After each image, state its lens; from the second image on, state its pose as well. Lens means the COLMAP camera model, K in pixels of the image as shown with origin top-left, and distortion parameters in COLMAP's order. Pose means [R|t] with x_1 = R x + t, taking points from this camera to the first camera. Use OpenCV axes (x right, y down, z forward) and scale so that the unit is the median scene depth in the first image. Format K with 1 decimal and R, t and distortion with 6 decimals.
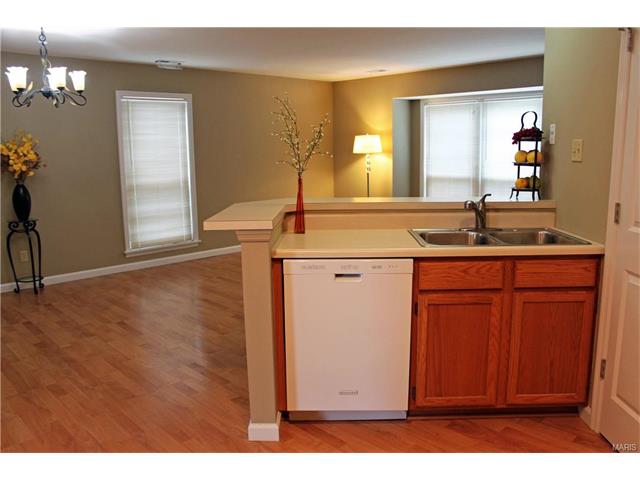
lens RADIAL K [[538.4, 0, 322.6], [0, 538.4, 240.2], [0, 0, 1]] dist [-0.168439, 0.209371]
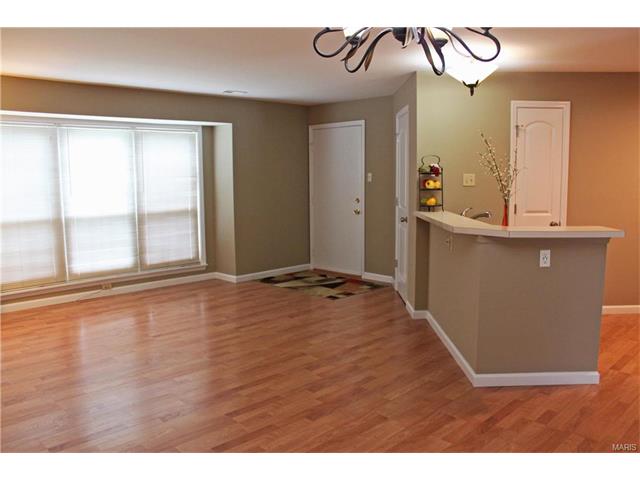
lens RADIAL K [[538.4, 0, 322.6], [0, 538.4, 240.2], [0, 0, 1]] dist [-0.168439, 0.209371]
pose [[-0.015596, -0.112930, 0.993481, -0.555218], [0.174992, 0.977958, 0.113913, -0.108759], [-0.984446, 0.175628, 0.004509, 0.624354]]
